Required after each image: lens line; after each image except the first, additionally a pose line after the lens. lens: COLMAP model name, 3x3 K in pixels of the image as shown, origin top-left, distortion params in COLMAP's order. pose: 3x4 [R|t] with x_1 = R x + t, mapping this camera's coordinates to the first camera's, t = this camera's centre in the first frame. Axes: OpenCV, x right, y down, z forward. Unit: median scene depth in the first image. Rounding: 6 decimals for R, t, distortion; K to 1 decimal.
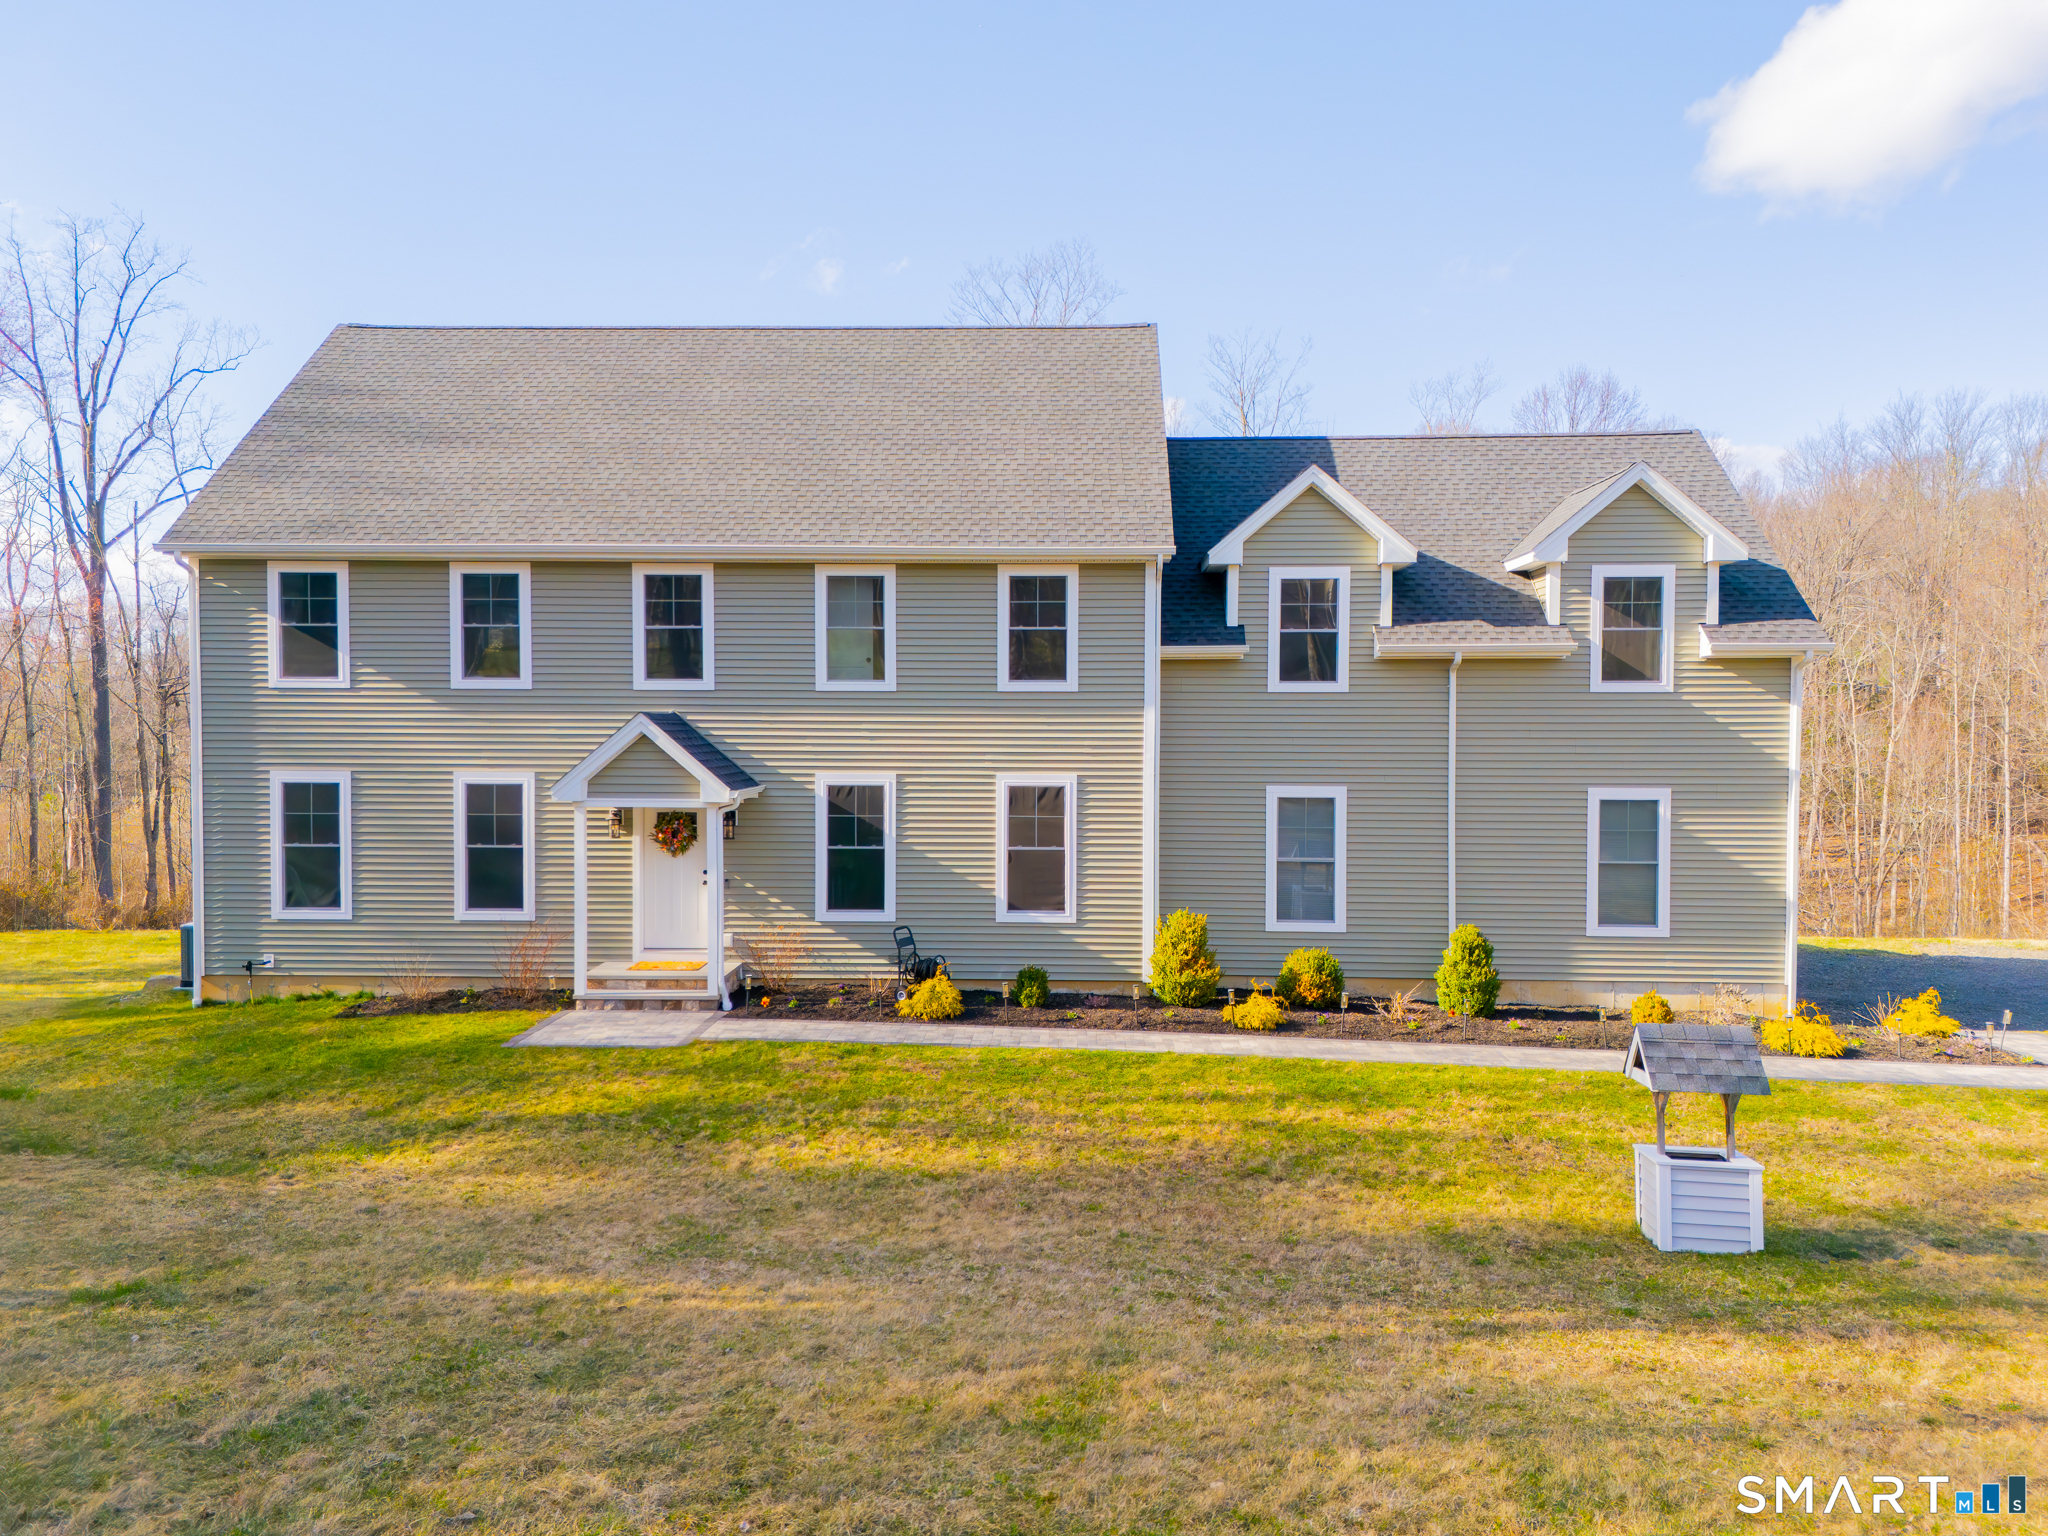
lens RADIAL K [[1518.4, 0, 1022.7], [0, 1518.4, 762.4], [0, 0, 1]] dist [0.078525, -0.031364]
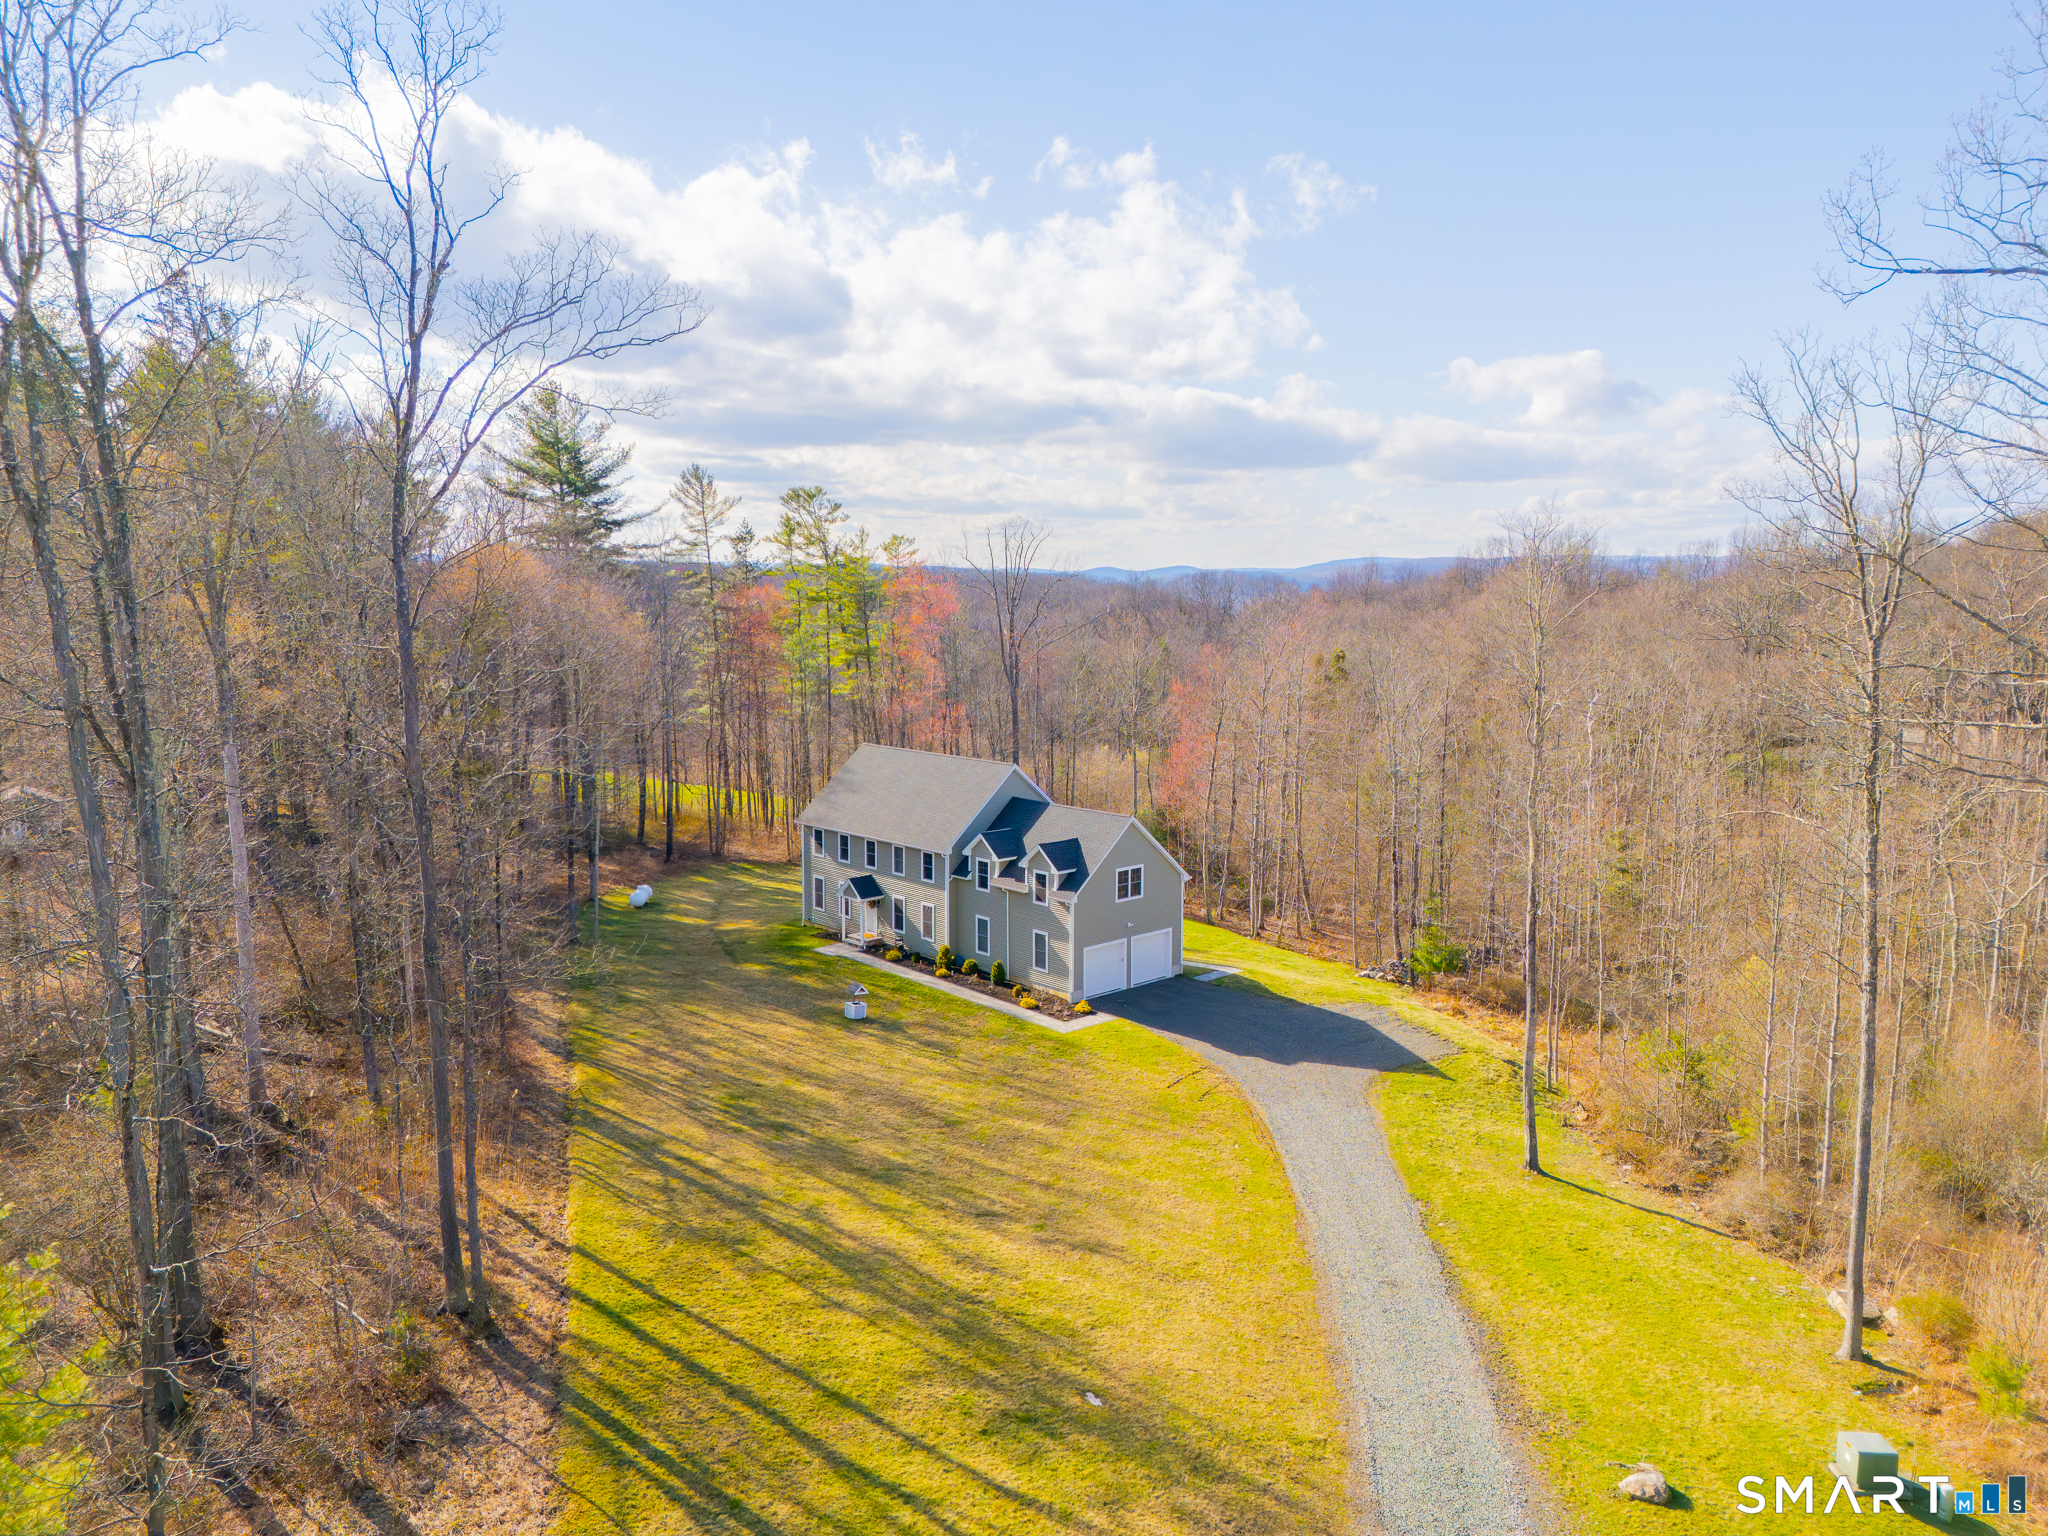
lens RADIAL K [[1518.4, 0, 1023.6], [0, 1518.4, 770.7], [0, 0, 1]] dist [0.078525, -0.031364]
pose [[0.720243, 0.089984, -0.687861, 2.830443], [-0.018117, 0.993653, 0.111017, -0.765471], [0.693485, -0.067498, 0.717302, -1.605669]]
